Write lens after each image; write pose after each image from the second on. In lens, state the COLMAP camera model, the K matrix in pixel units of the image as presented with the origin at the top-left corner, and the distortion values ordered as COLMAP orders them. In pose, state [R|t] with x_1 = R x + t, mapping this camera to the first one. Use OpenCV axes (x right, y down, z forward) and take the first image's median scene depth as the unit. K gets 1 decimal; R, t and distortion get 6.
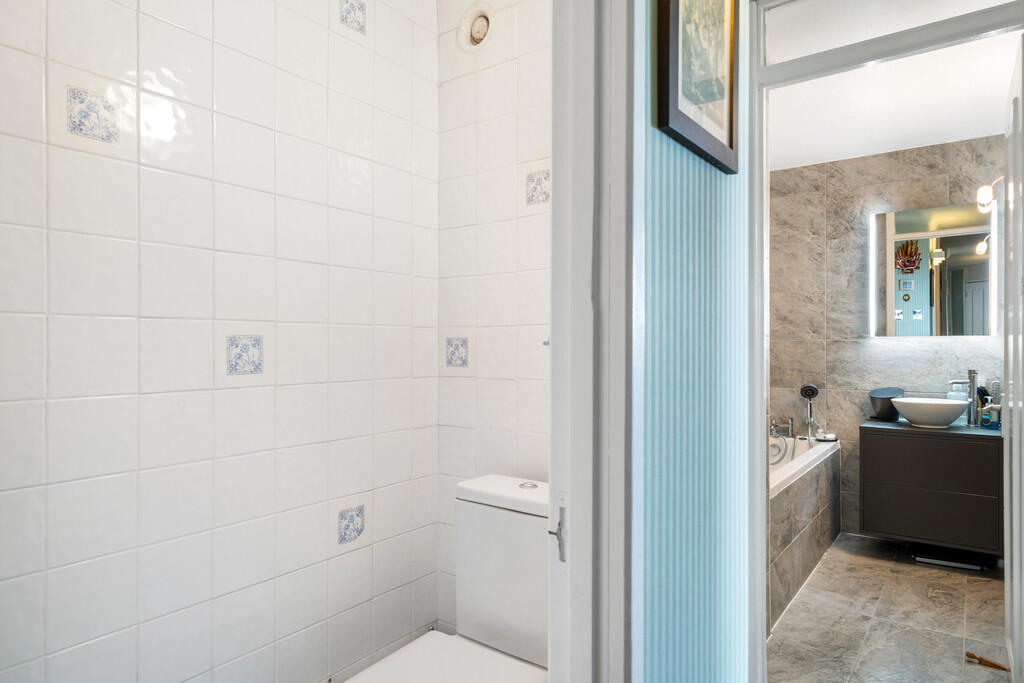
lens RADIAL K [[604.1, 0, 512.6], [0, 604.1, 346.3], [0, 0, 1]] dist [-0.005552, 0.000014]
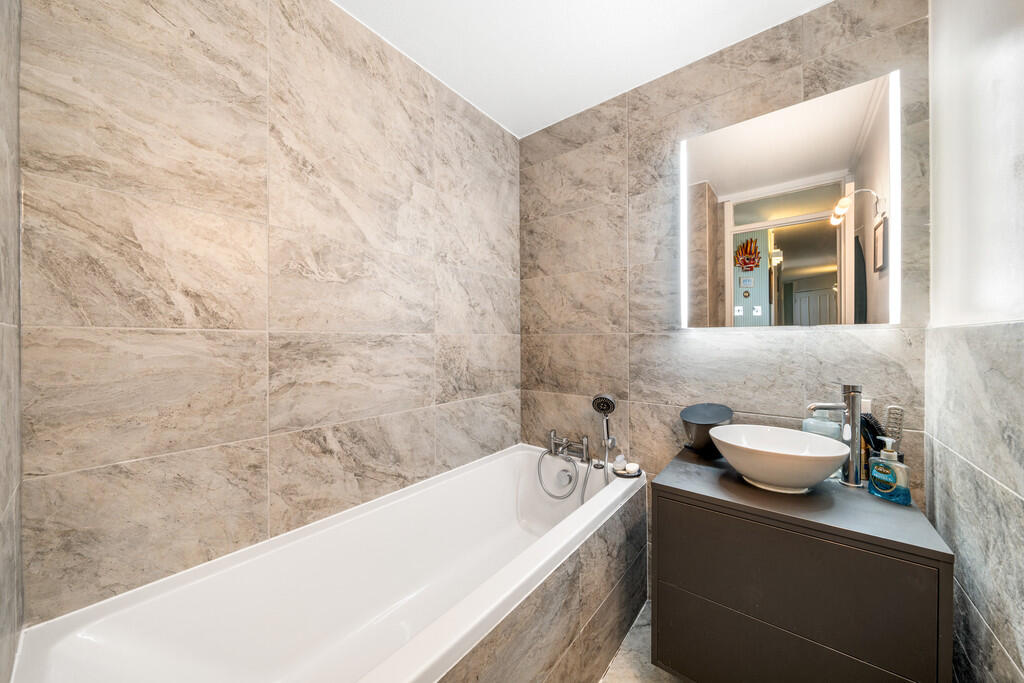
lens RADIAL K [[356.4, 0, 510.2], [0, 356.4, 337.8], [0, 0, 1]] dist [-0.007067, -0.000403]
pose [[0.999804, 0.000322, -0.019773, 0.389185], [-0.000418, 0.999988, -0.004860, -0.003167], [0.019772, 0.004867, 0.999793, 0.571264]]
